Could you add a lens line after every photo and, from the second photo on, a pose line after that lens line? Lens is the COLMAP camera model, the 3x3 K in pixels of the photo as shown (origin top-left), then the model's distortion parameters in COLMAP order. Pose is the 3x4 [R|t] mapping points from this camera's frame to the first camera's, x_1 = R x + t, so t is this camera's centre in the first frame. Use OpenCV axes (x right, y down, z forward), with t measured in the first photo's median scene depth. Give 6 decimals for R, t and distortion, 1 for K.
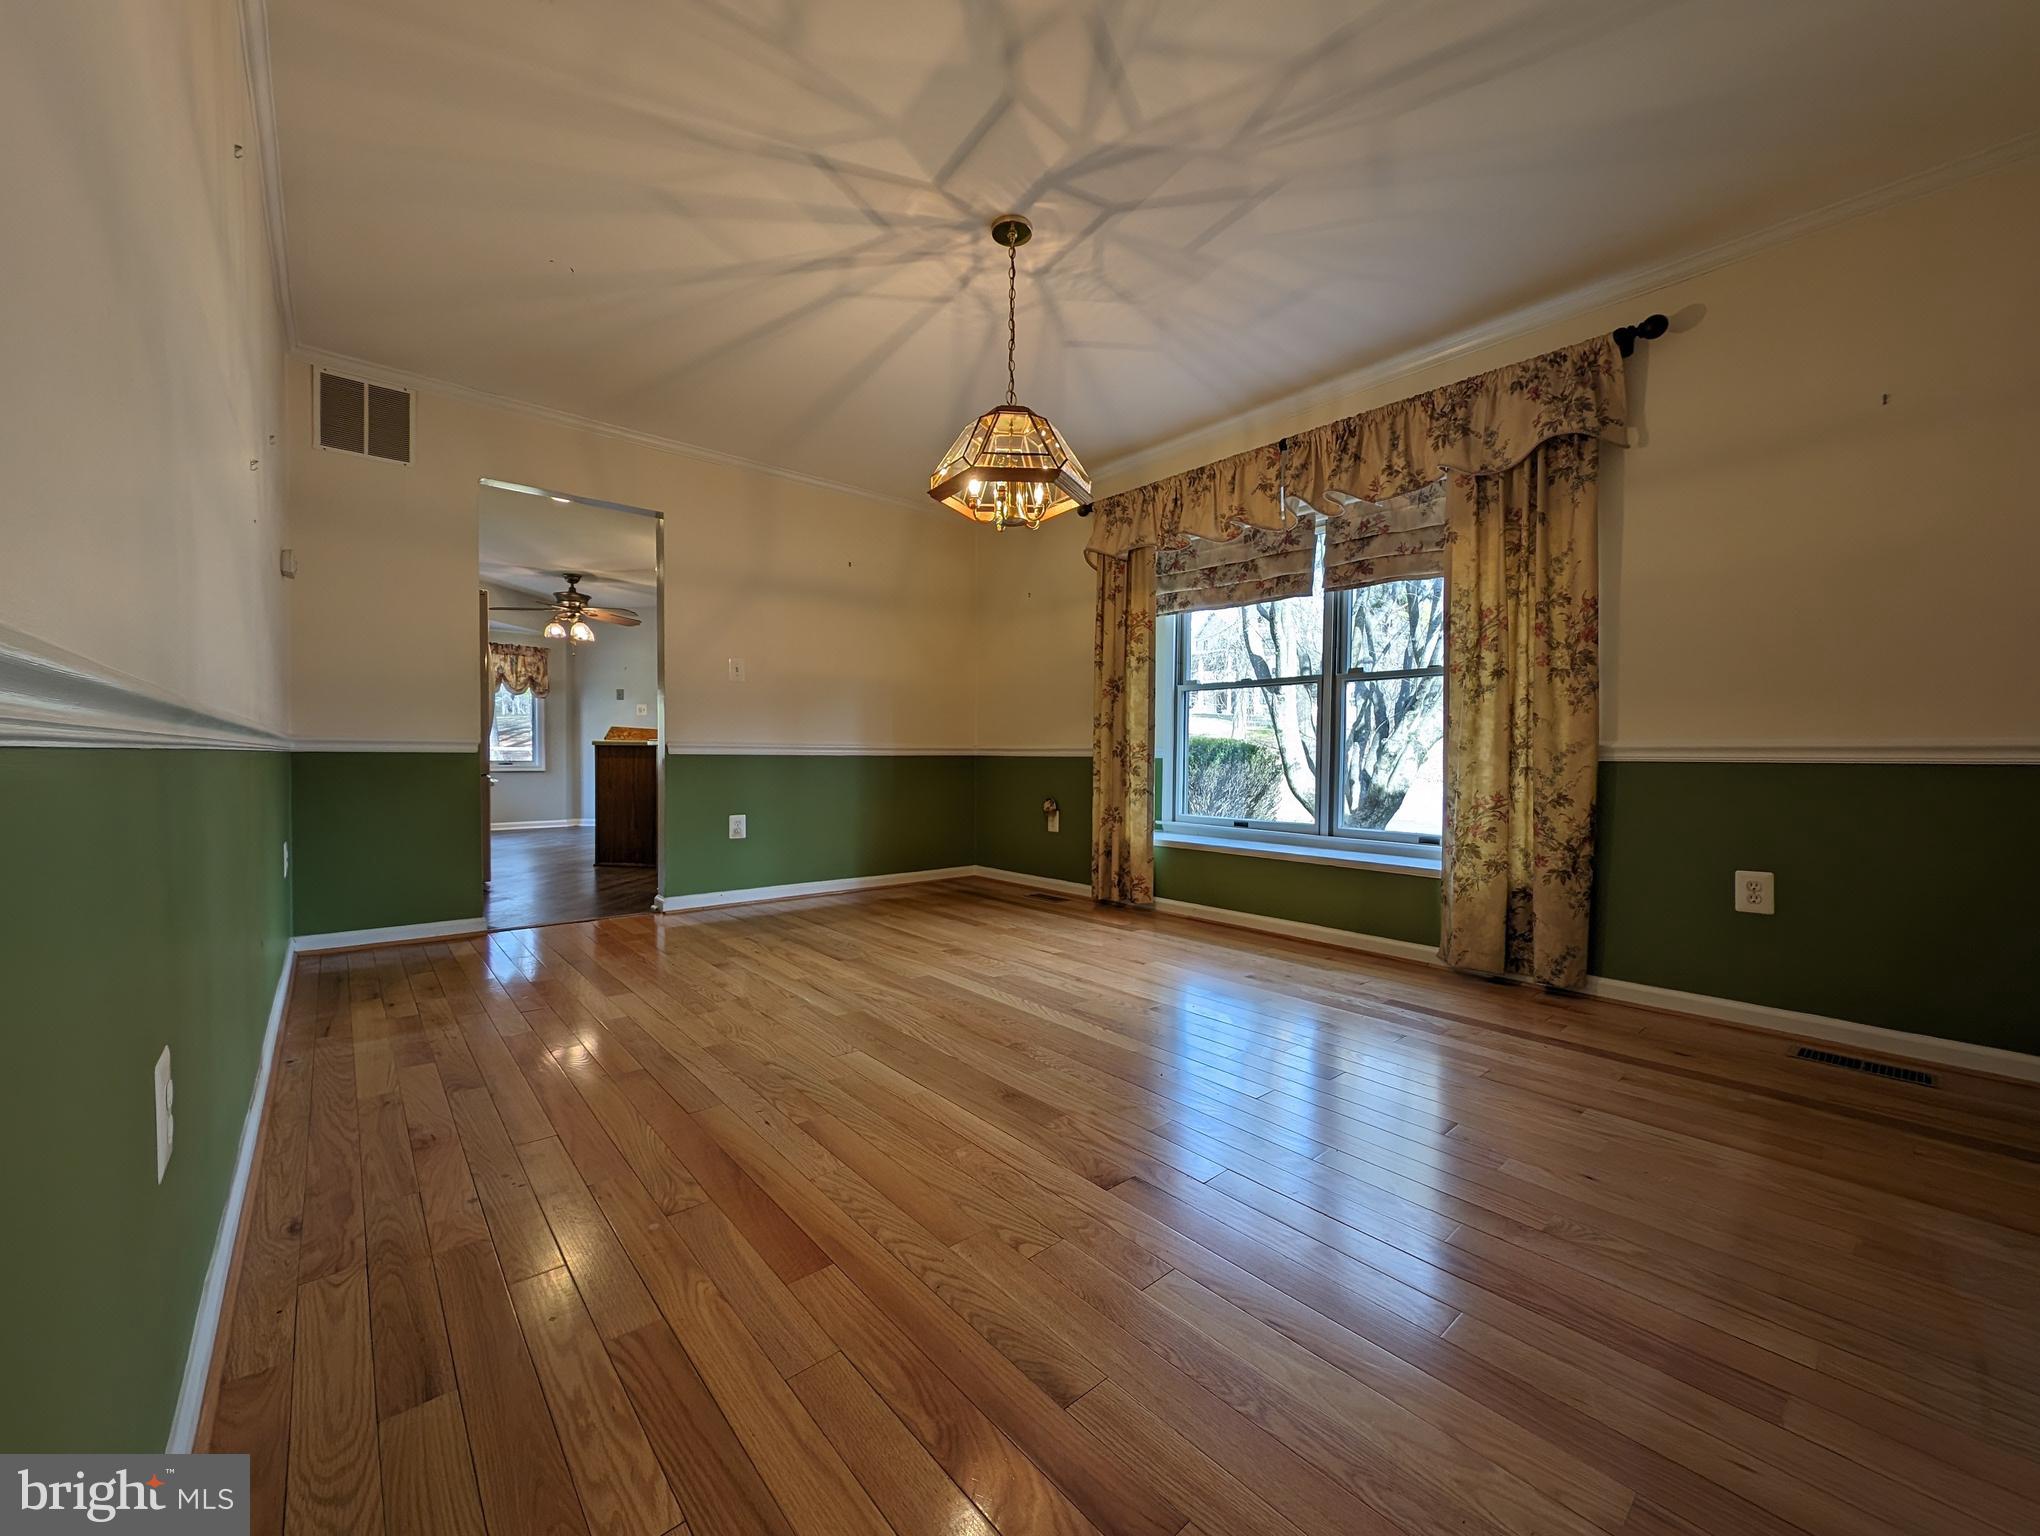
lens RADIAL K [[790.1, 0, 1015.8], [0, 790.1, 767.4], [0, 0, 1]] dist [0.020938, -0.012093]
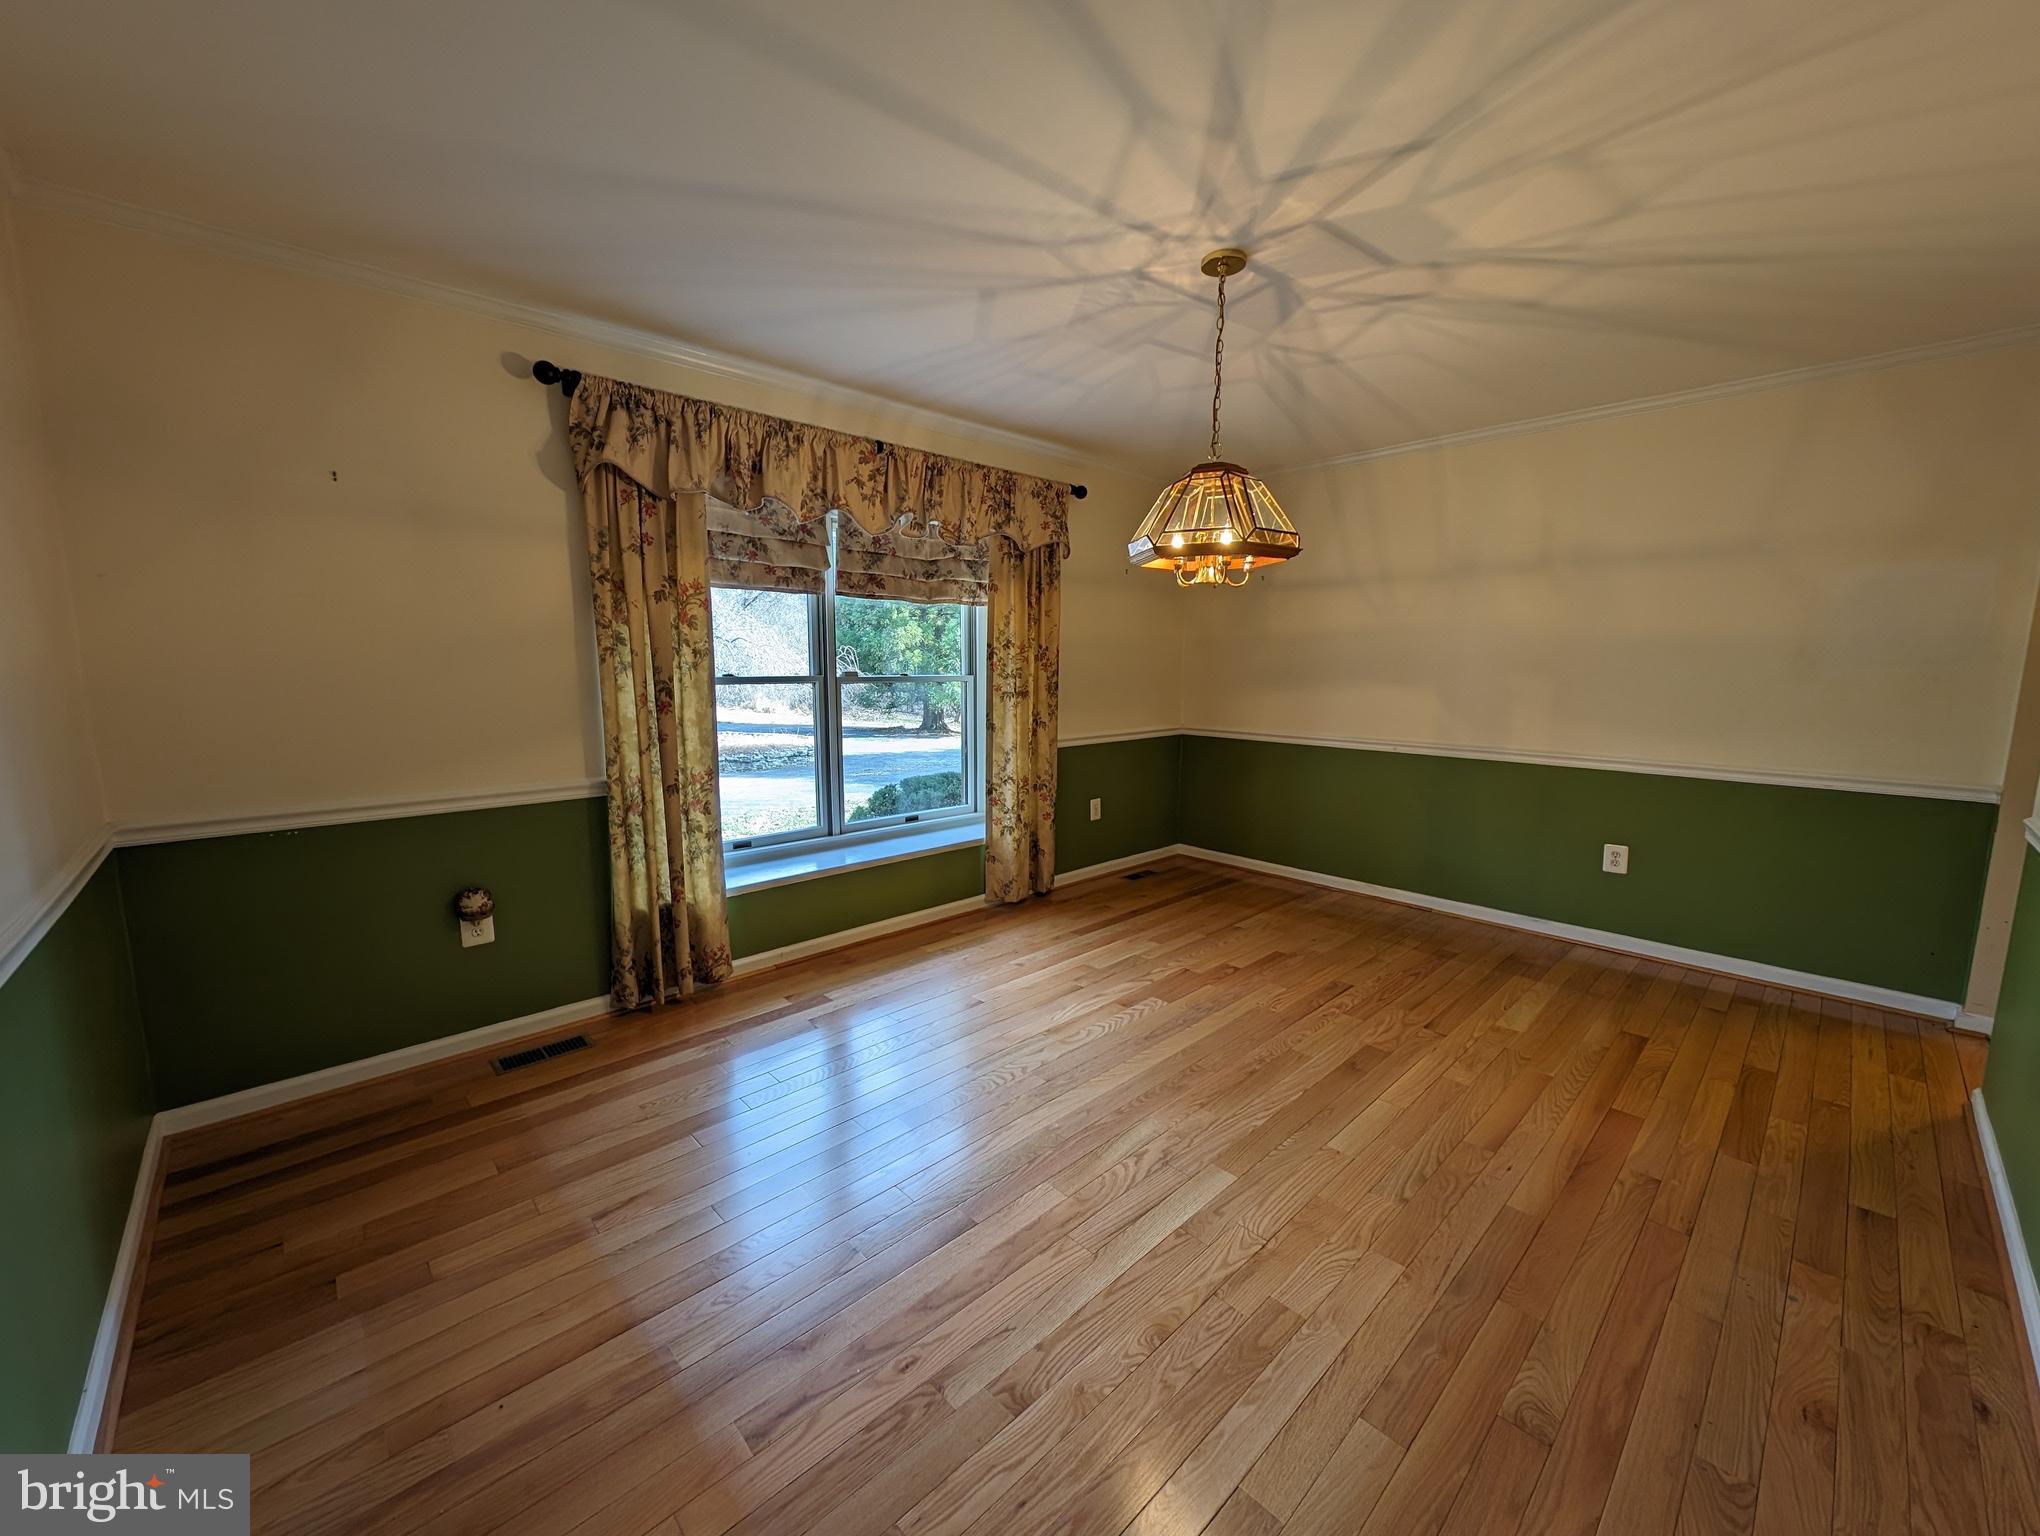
lens RADIAL K [[790.1, 0, 1015.8], [0, 790.1, 767.4], [0, 0, 1]] dist [0.020938, -0.012093]
pose [[-0.044425, -0.141764, 0.988903, -0.777083], [0.012957, 0.989715, 0.142463, -0.179164], [-0.998929, 0.019142, -0.042132, 1.011194]]
